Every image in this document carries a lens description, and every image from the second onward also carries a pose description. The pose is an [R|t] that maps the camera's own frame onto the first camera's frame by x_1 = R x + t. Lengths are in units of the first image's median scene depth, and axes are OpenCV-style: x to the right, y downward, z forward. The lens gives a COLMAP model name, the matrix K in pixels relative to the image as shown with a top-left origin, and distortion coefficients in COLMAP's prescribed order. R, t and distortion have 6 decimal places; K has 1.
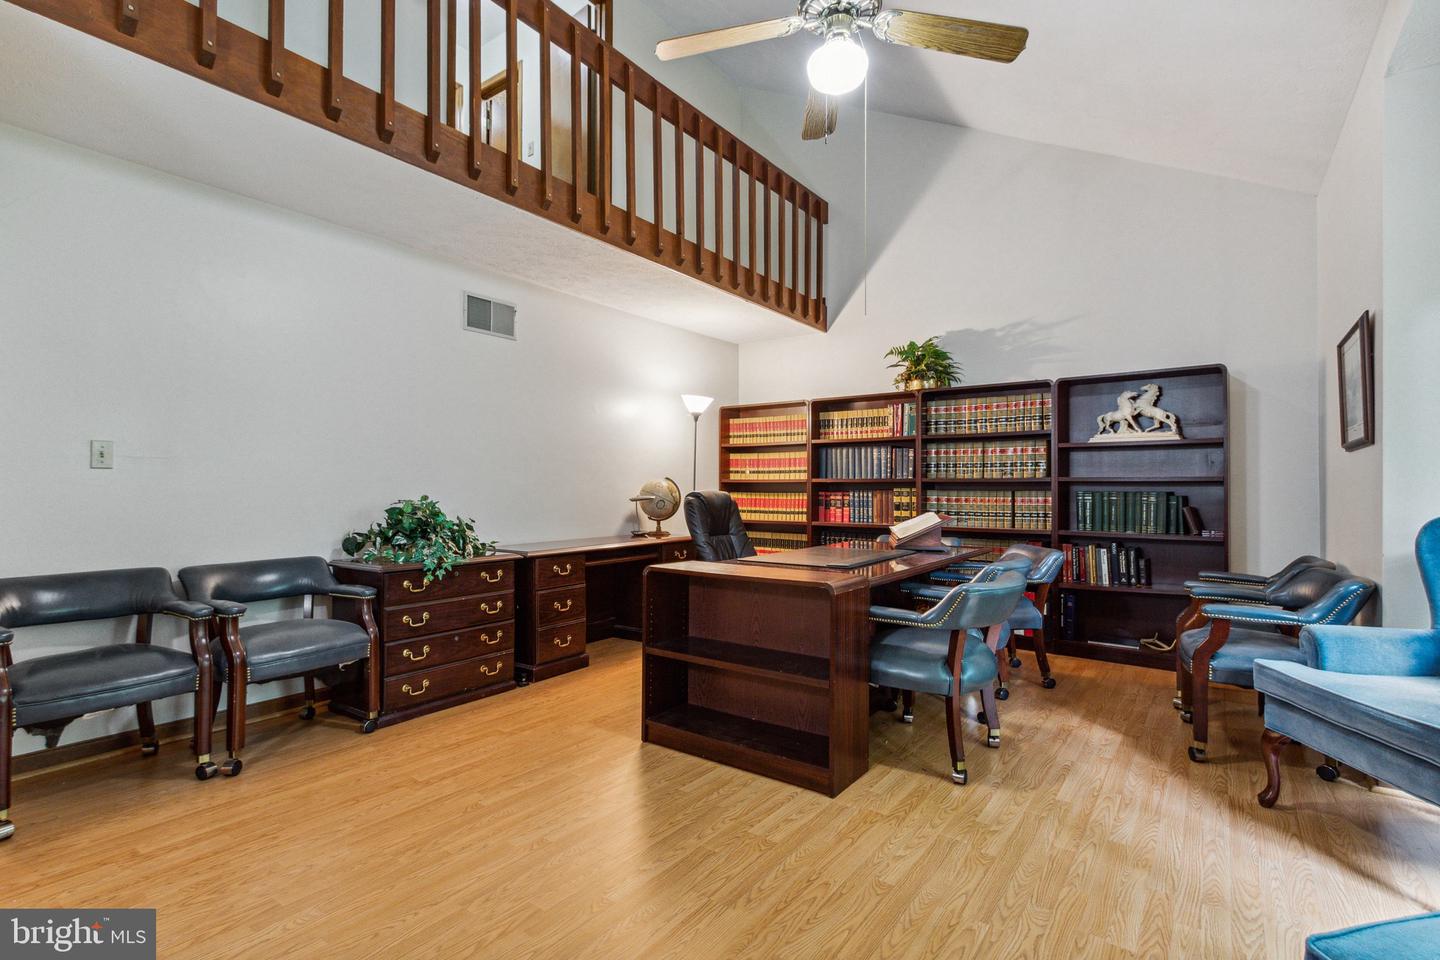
lens RADIAL K [[681.4, 0, 721.2], [0, 681.4, 478.9], [0, 0, 1]] dist [0.004492, -0.003437]
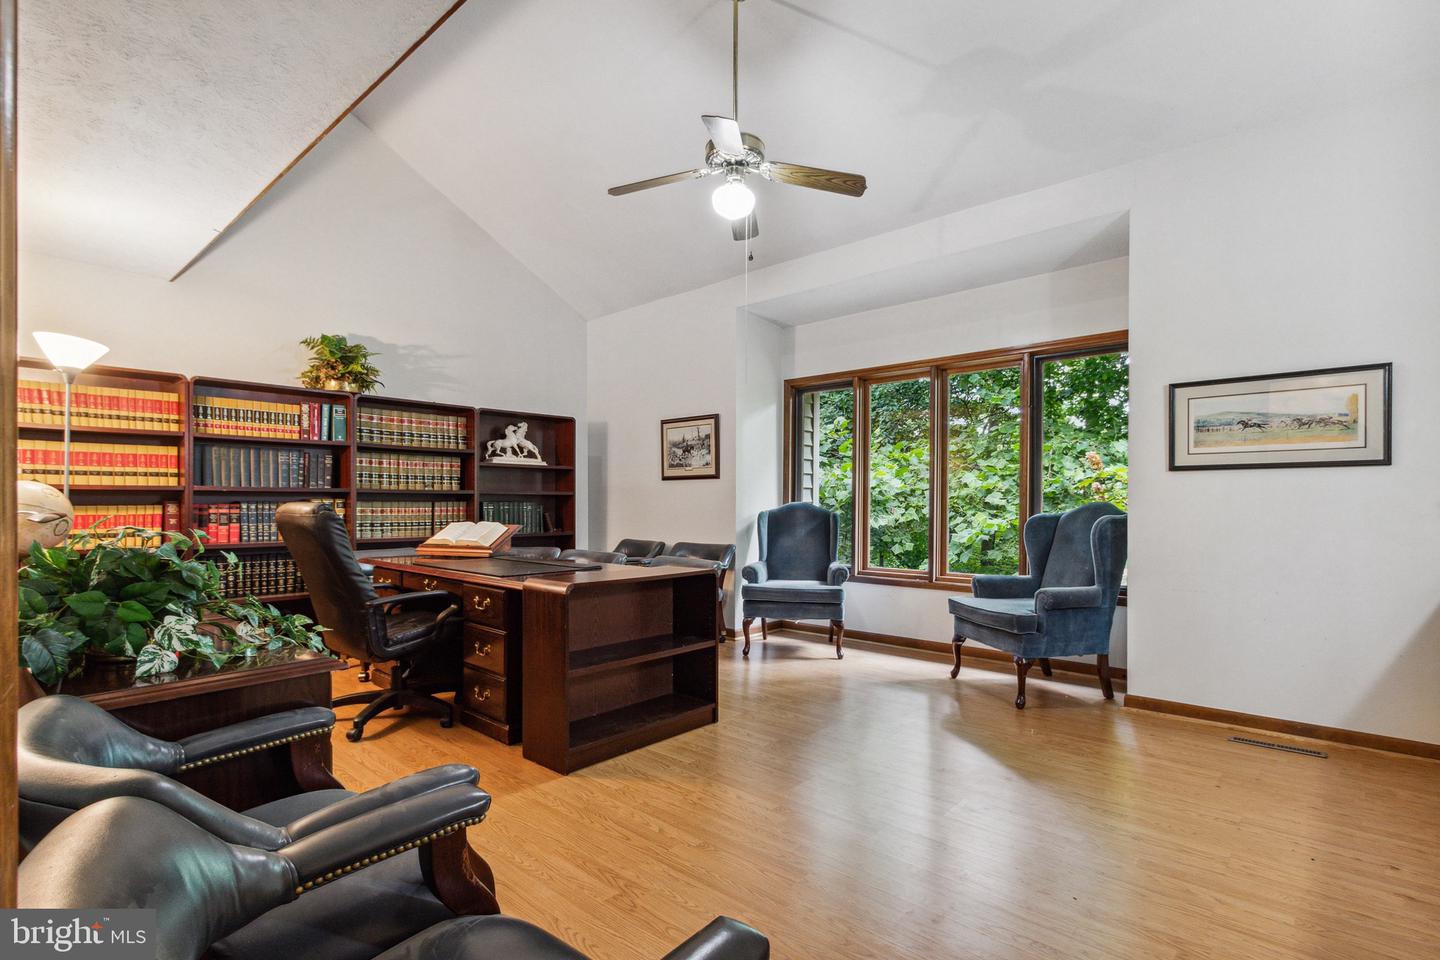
lens RADIAL K [[681.4, 0, 719.3], [0, 681.4, 503.9], [0, 0, 1]] dist [0.004492, -0.003437]
pose [[0.103102, -0.007479, 0.994643, -0.615396], [-0.017985, 0.999794, 0.009382, 0.002452], [-0.994508, -0.018856, 0.102946, 0.428864]]
